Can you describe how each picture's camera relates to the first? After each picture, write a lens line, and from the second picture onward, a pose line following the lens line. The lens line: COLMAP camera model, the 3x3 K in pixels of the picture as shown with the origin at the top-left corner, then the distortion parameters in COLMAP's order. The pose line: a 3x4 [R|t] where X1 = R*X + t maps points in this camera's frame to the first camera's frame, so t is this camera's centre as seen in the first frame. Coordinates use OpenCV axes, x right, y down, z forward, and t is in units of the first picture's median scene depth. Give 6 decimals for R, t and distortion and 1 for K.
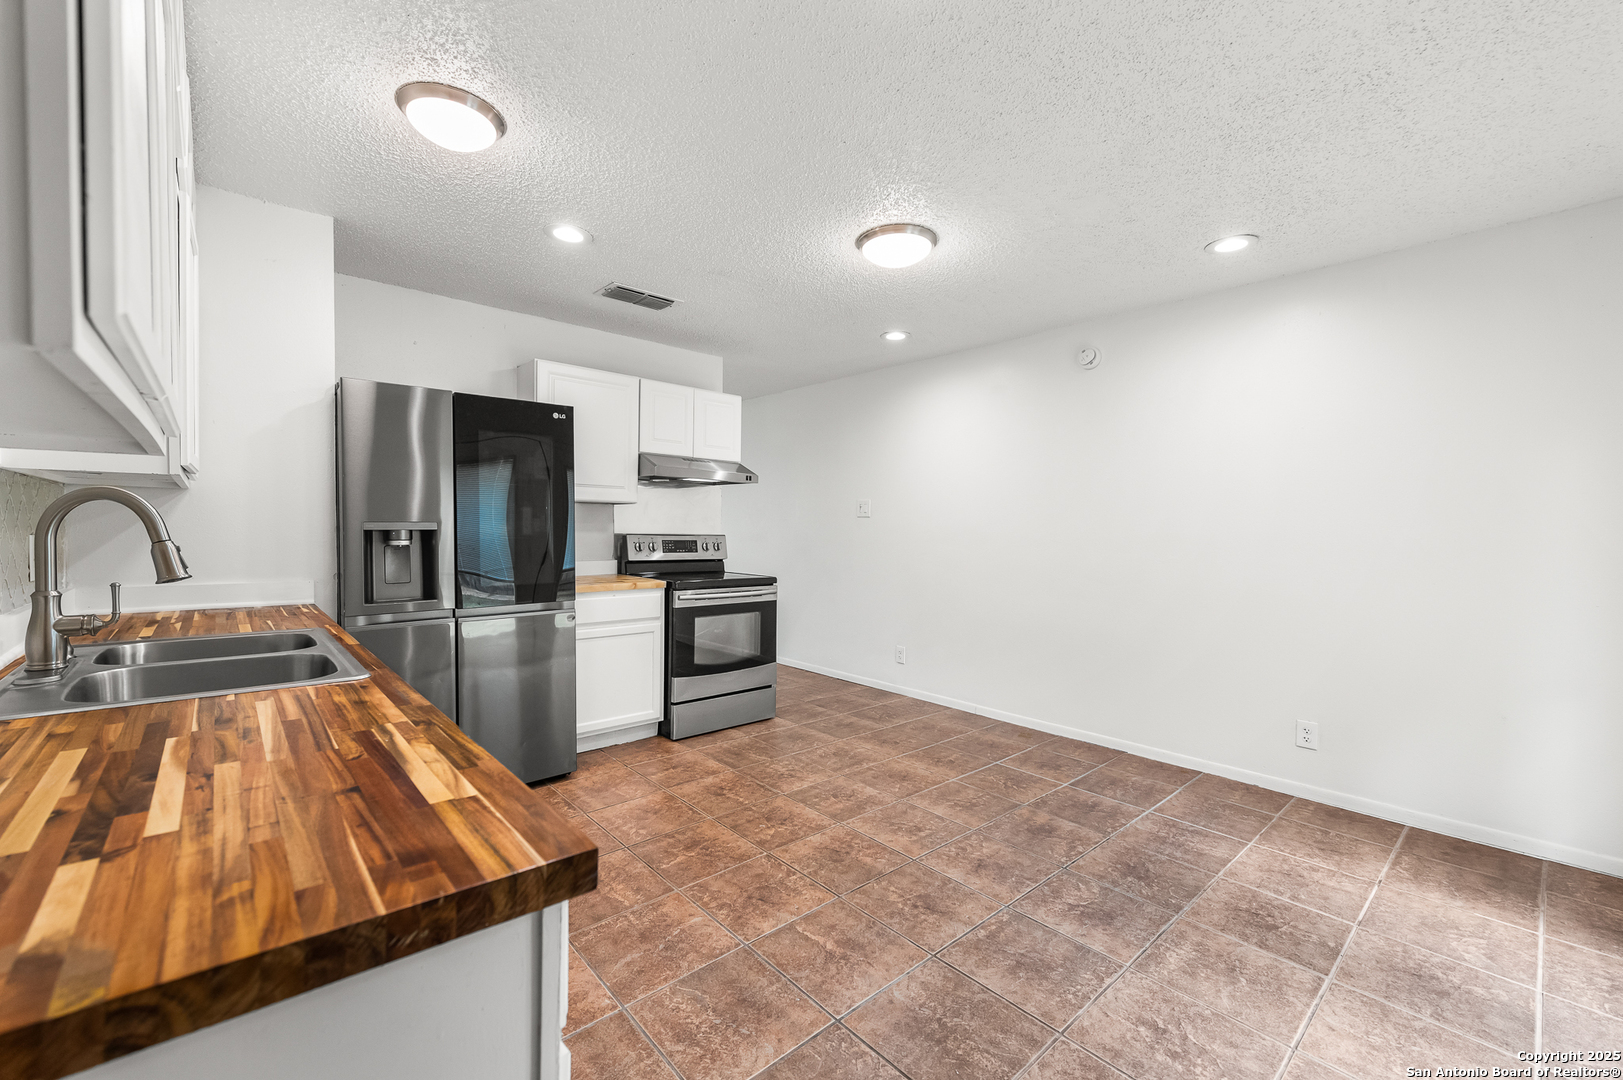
lens RADIAL K [[671.9, 0, 786.8], [0, 671.9, 541.7], [0, 0, 1]] dist [0.011439, -0.000331]
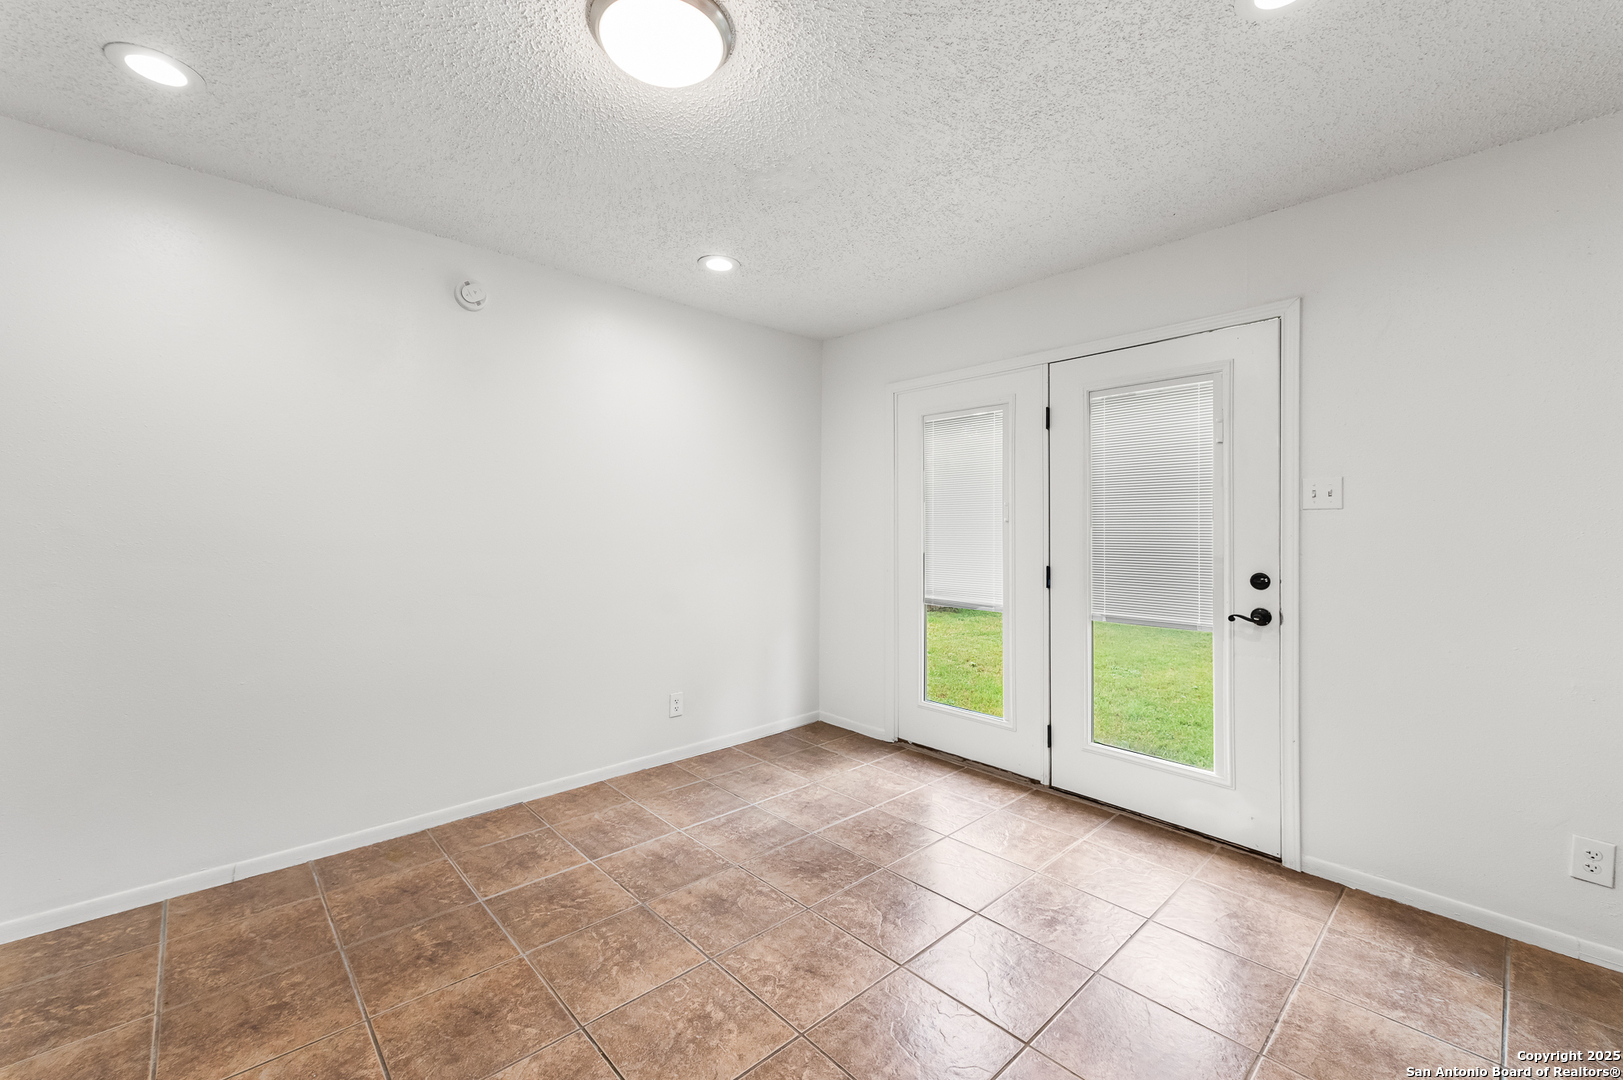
lens RADIAL K [[671.9, 0, 786.8], [0, 671.9, 541.7], [0, 0, 1]] dist [0.011439, -0.000331]
pose [[-0.049438, -0.029695, 0.998336, -0.384178], [0.015675, 0.999412, 0.030503, -0.027296], [-0.998654, 0.017157, -0.048943, 0.869251]]
